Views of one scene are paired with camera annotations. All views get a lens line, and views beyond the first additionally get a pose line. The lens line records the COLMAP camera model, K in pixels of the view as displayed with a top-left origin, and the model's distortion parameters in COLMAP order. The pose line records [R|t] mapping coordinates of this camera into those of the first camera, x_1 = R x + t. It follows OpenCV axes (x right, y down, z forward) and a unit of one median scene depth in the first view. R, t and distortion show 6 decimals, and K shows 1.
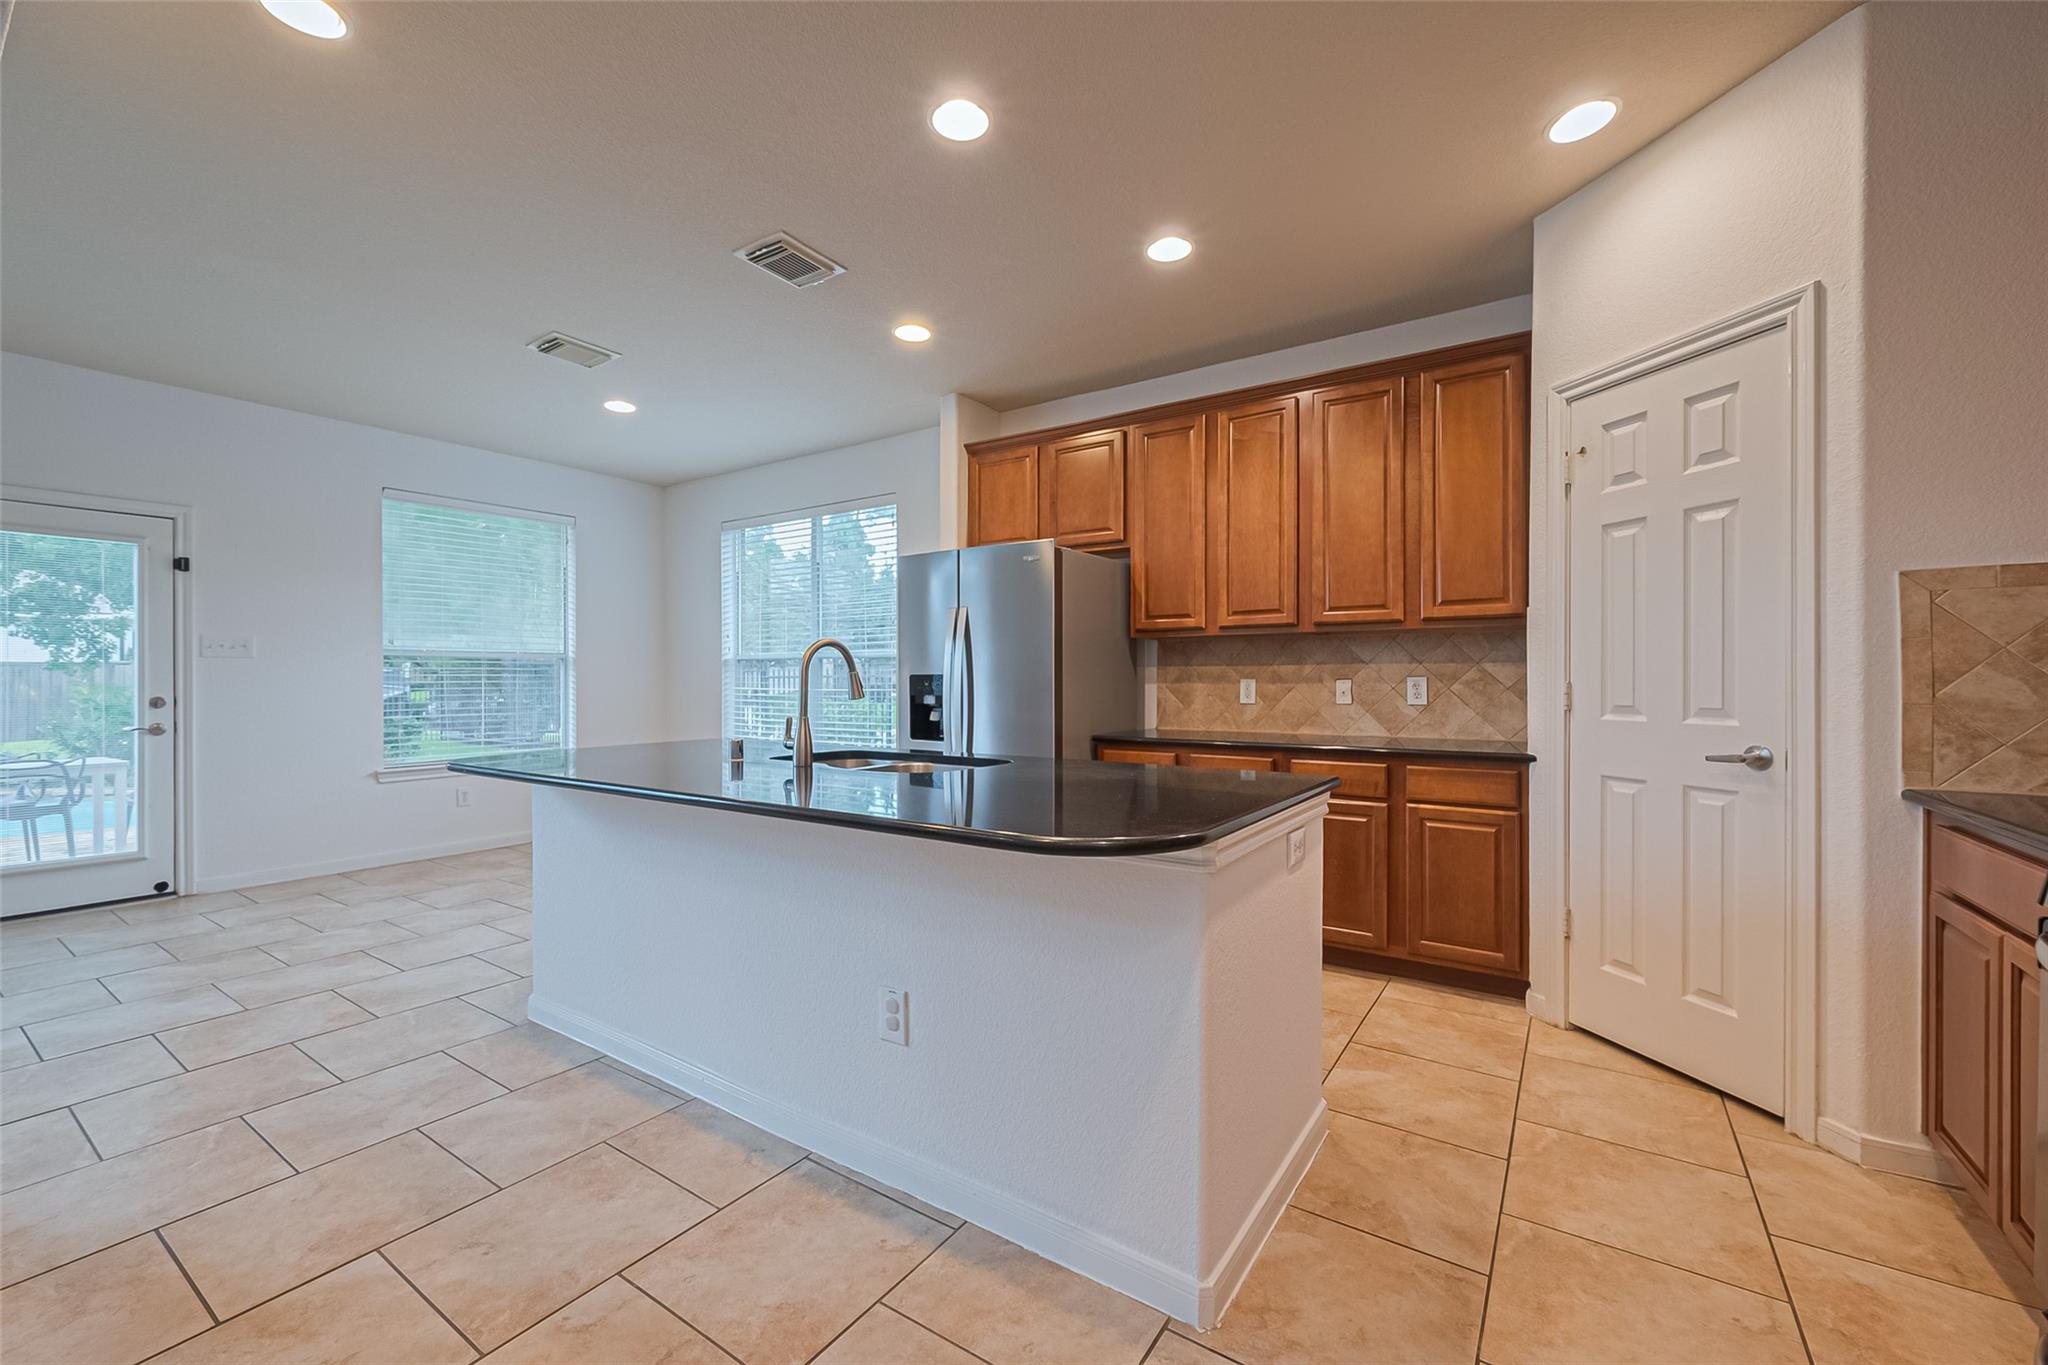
lens RADIAL K [[818.1, 0, 1024.0], [0, 818.1, 682.5], [0, 0, 1]] dist [0.001086, 0.000068]
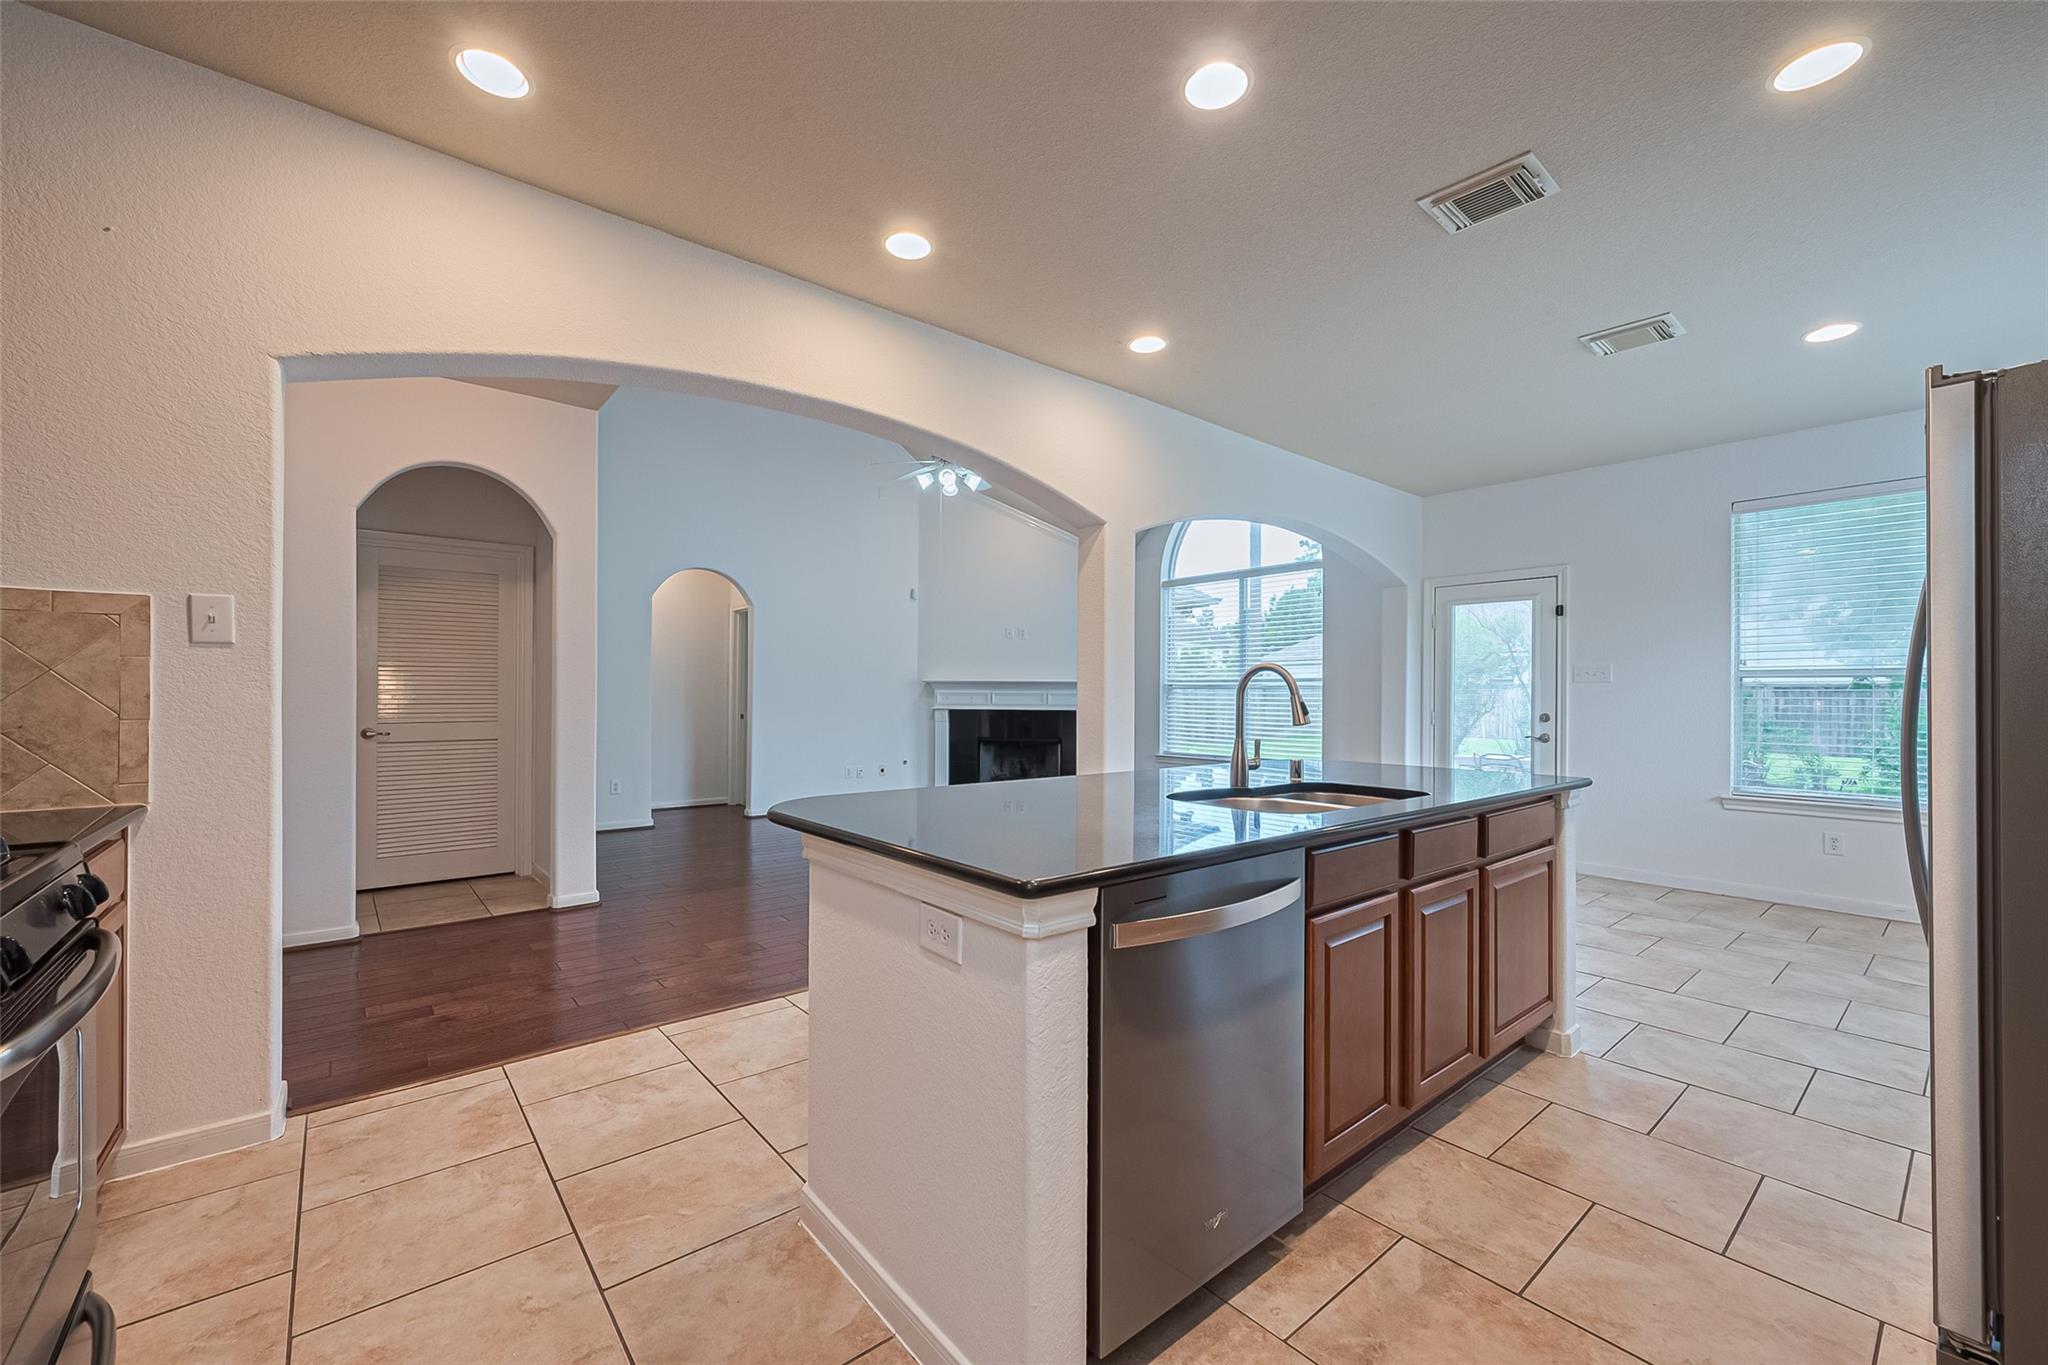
lens RADIAL K [[821.4, 0, 1018.1], [0, 821.4, 688.8], [0, 0, 1]] dist [-0.000200, 0.000100]
pose [[-0.278386, -0.007519, -0.960440, 0.872963], [-0.009968, 0.999938, -0.004939, -0.013597], [0.960418, 0.008198, -0.278444, 1.075155]]
